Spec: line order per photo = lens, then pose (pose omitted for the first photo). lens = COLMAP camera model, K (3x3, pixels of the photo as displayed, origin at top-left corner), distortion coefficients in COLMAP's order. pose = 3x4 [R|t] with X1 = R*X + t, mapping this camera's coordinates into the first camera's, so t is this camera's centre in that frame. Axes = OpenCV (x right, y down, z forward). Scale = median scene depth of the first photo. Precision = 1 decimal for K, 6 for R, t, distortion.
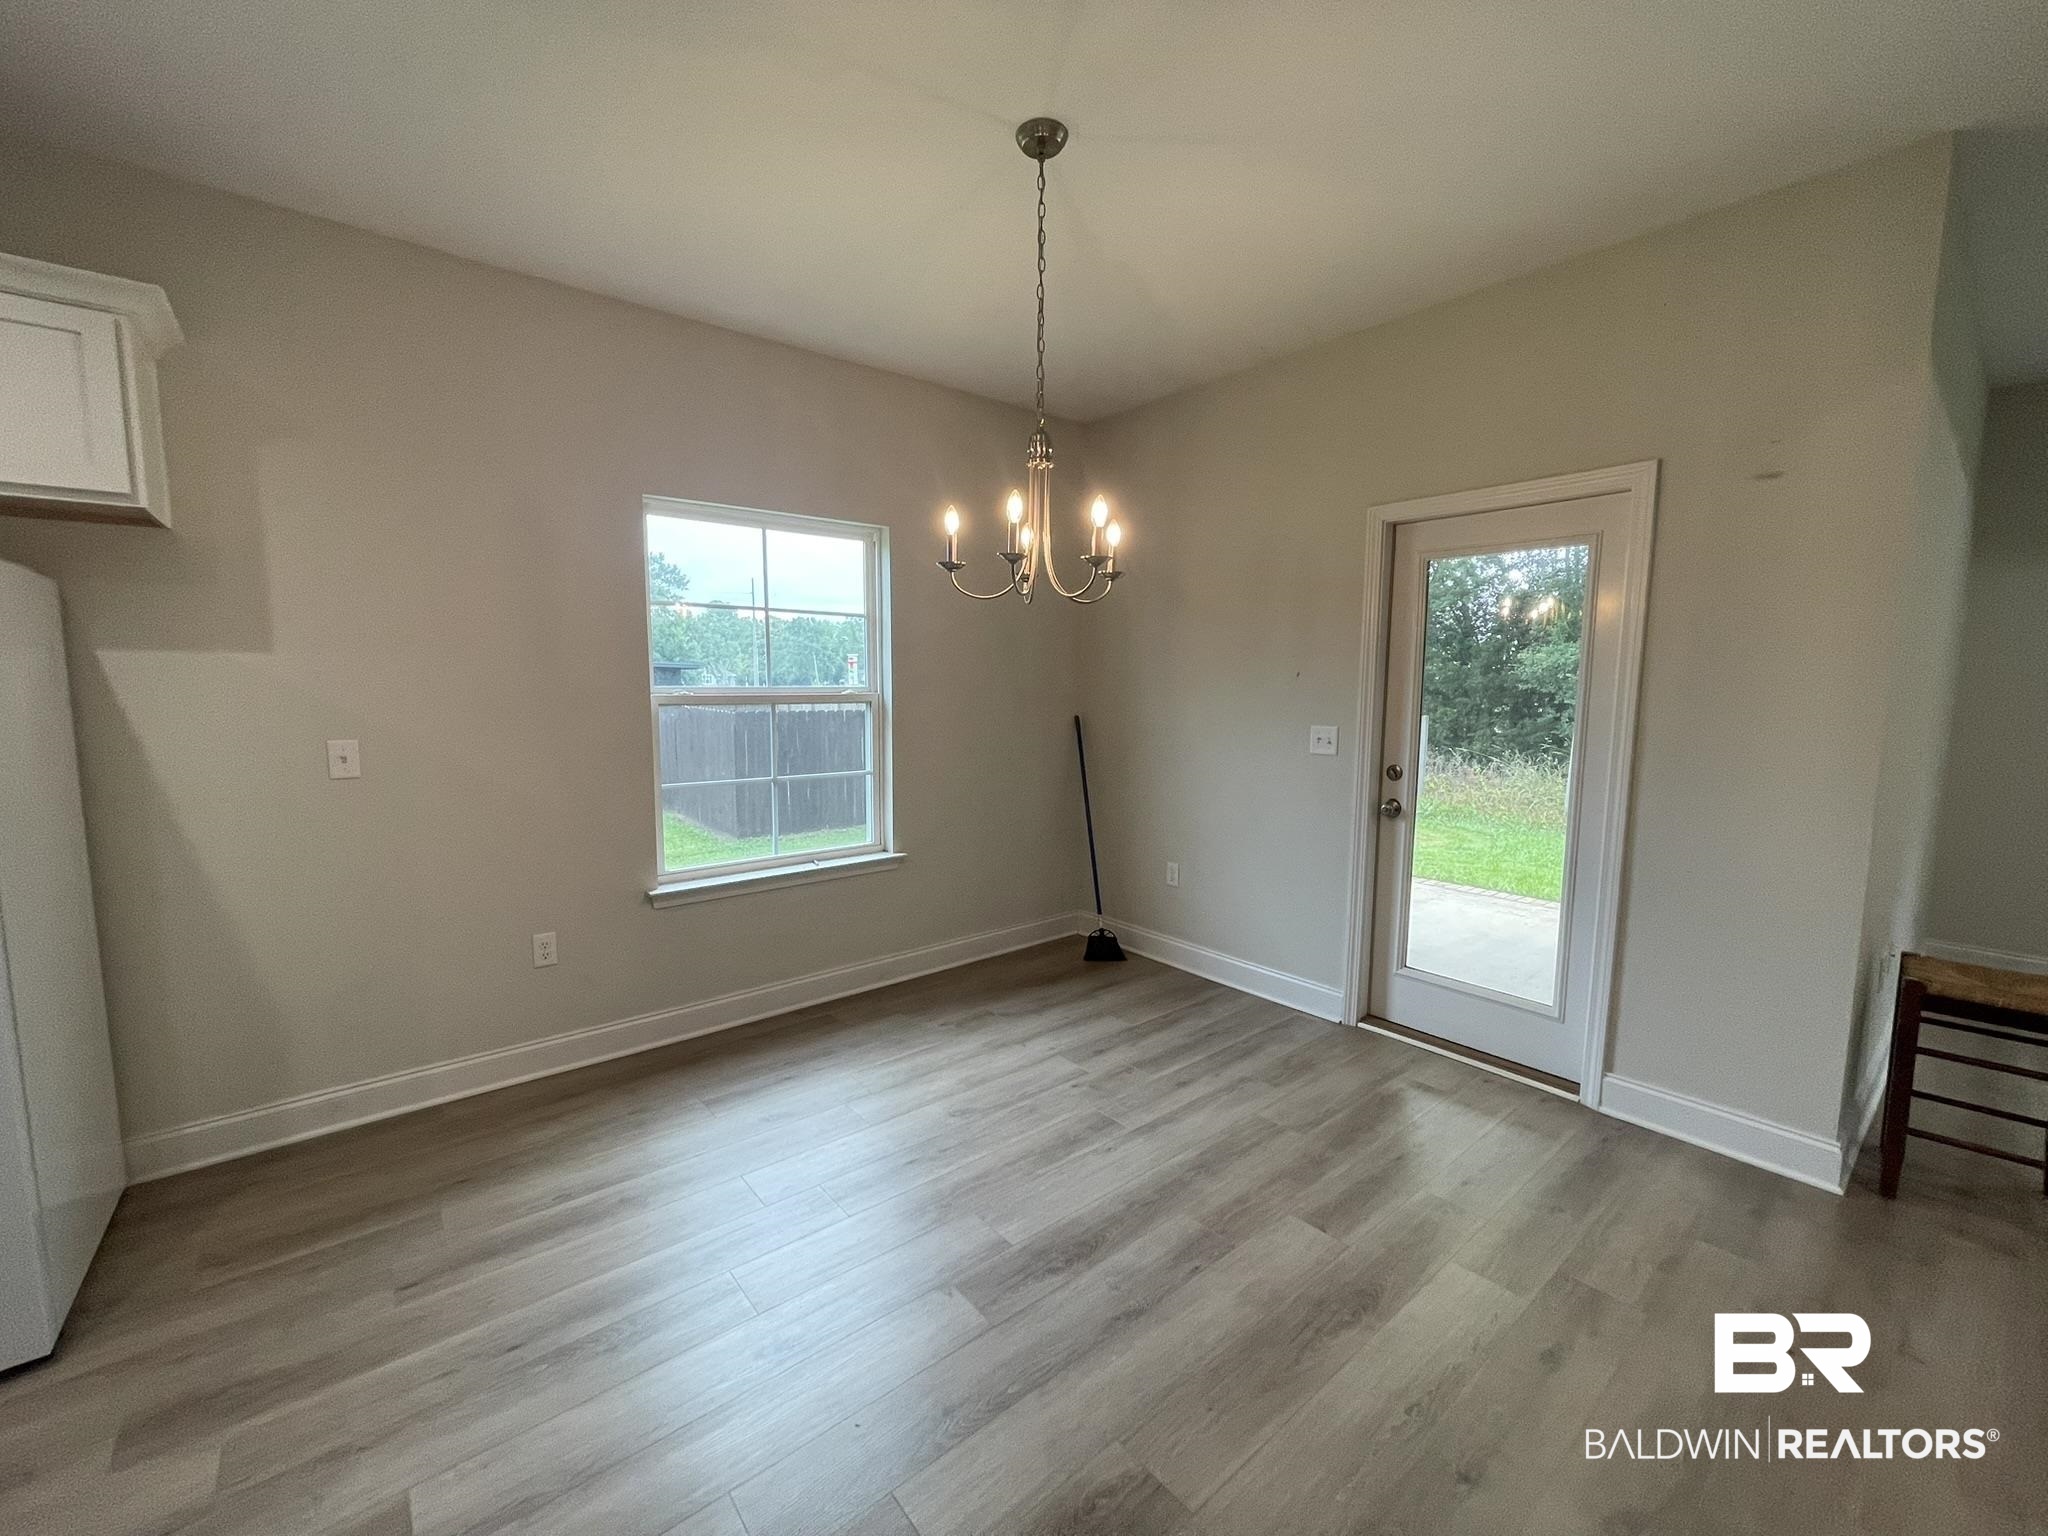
lens RADIAL K [[820.5, 0, 1020.2], [0, 820.5, 774.5], [0, 0, 1]] dist [-0.000778, 0.000399]
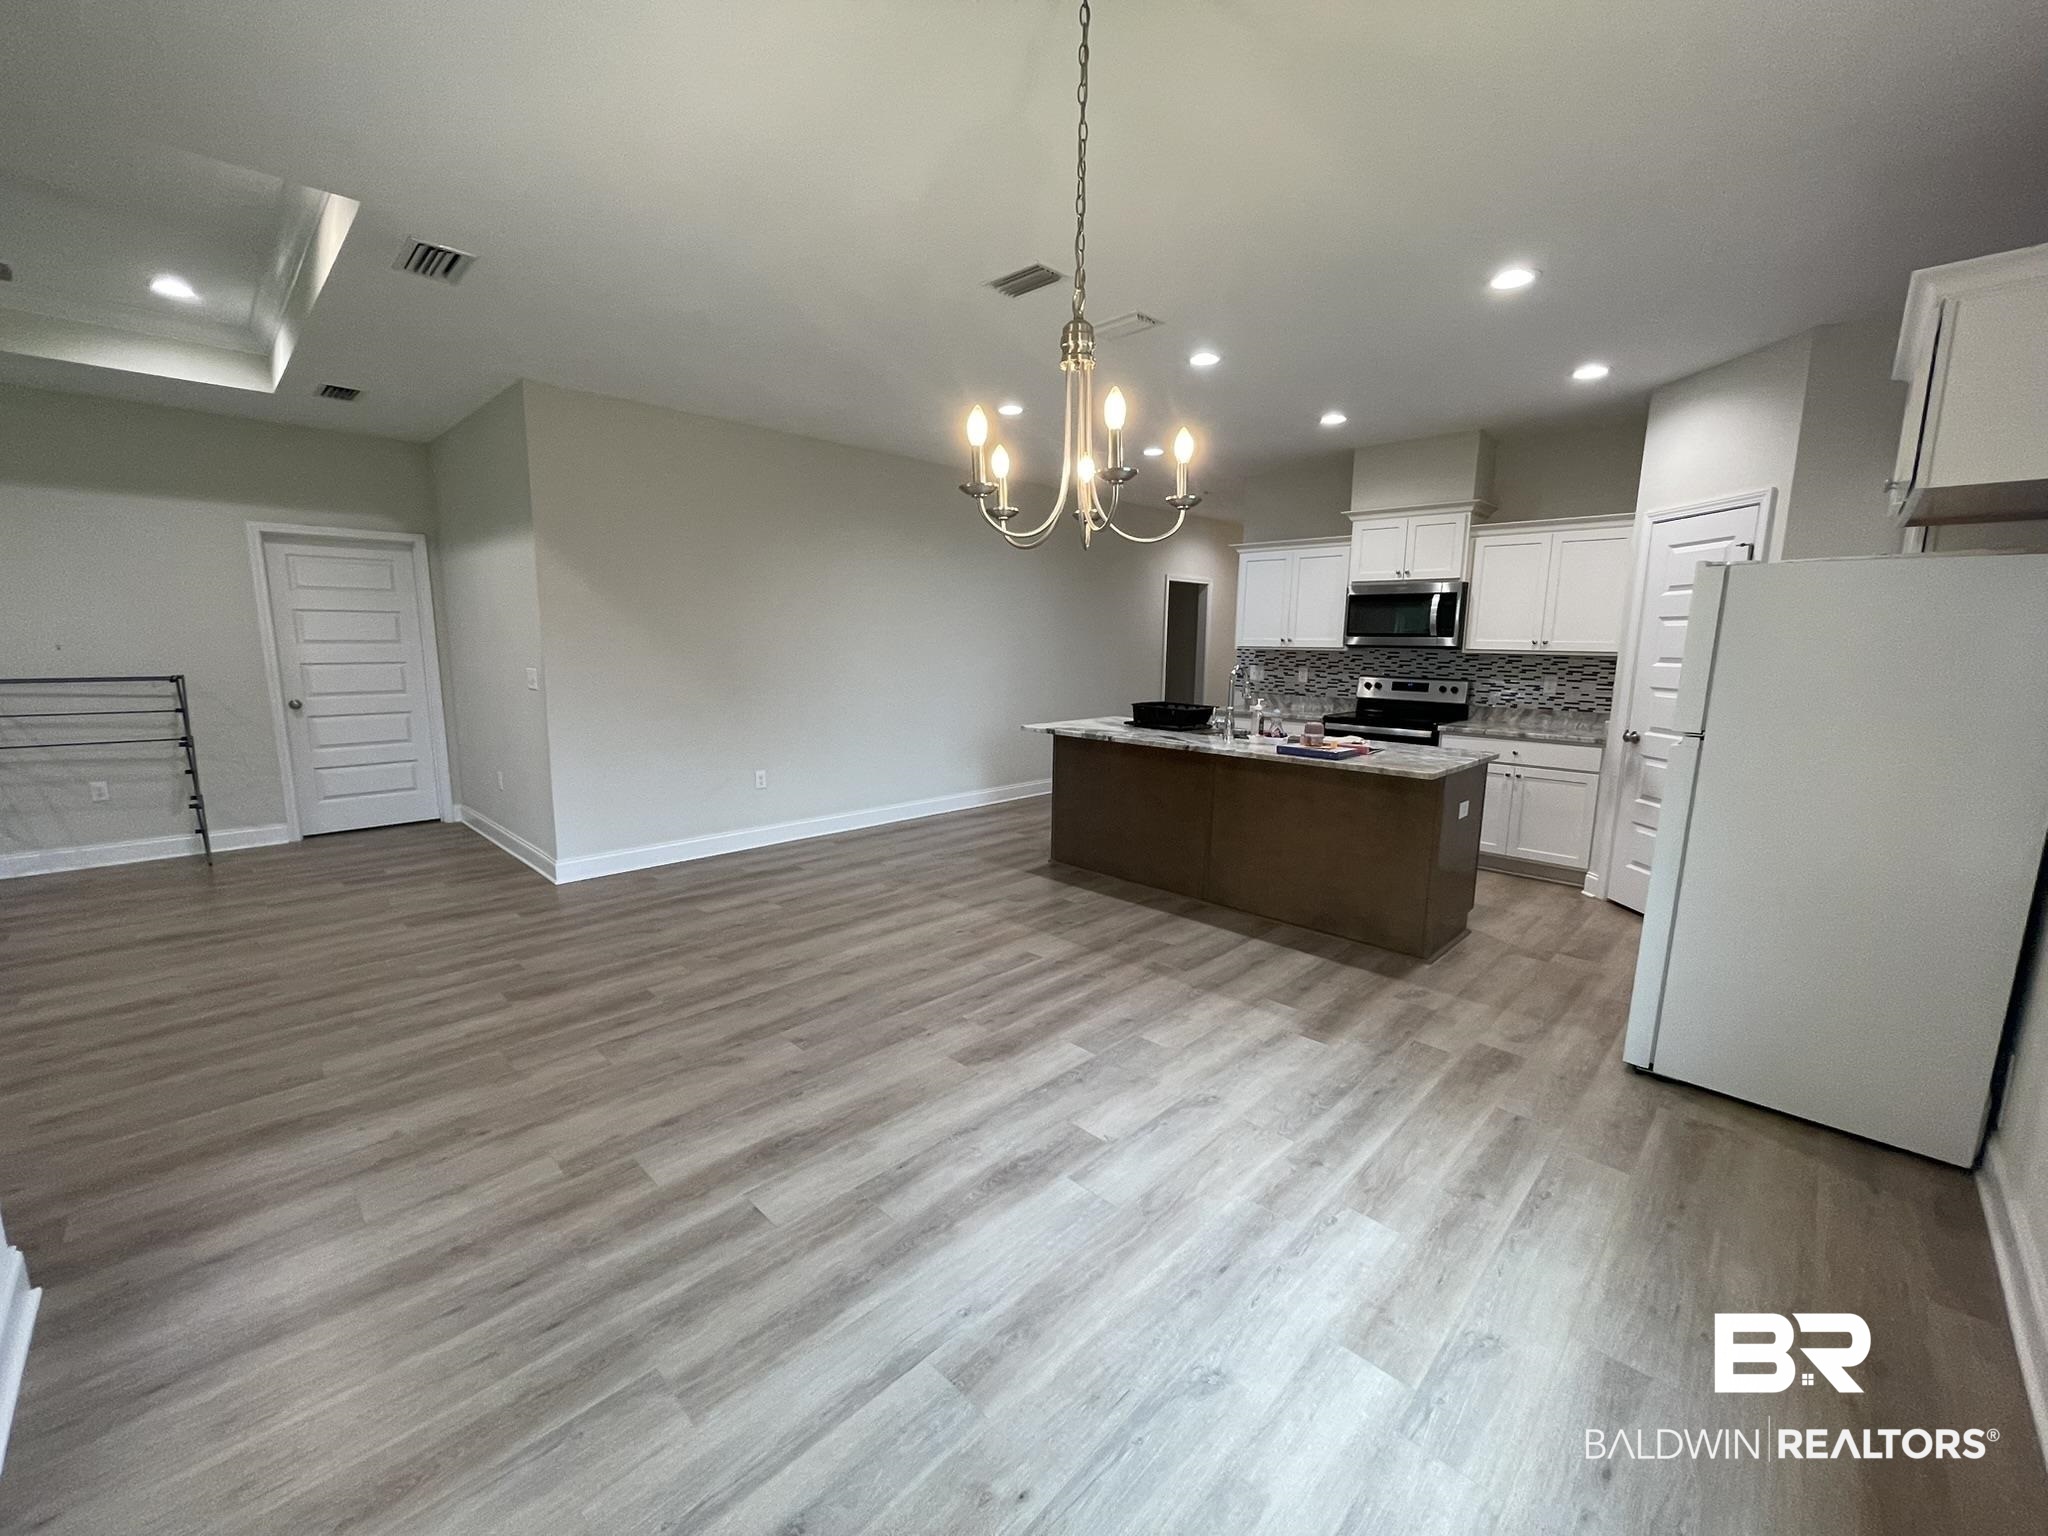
lens RADIAL K [[820.5, 0, 1023.0], [0, 820.5, 776.6], [0, 0, 1]] dist [-0.000778, 0.000399]
pose [[-0.993798, 0.004849, -0.111097, 0.128249], [-0.024421, 0.965142, 0.260586, -0.163036], [0.108488, 0.261683, -0.959037, 1.473739]]
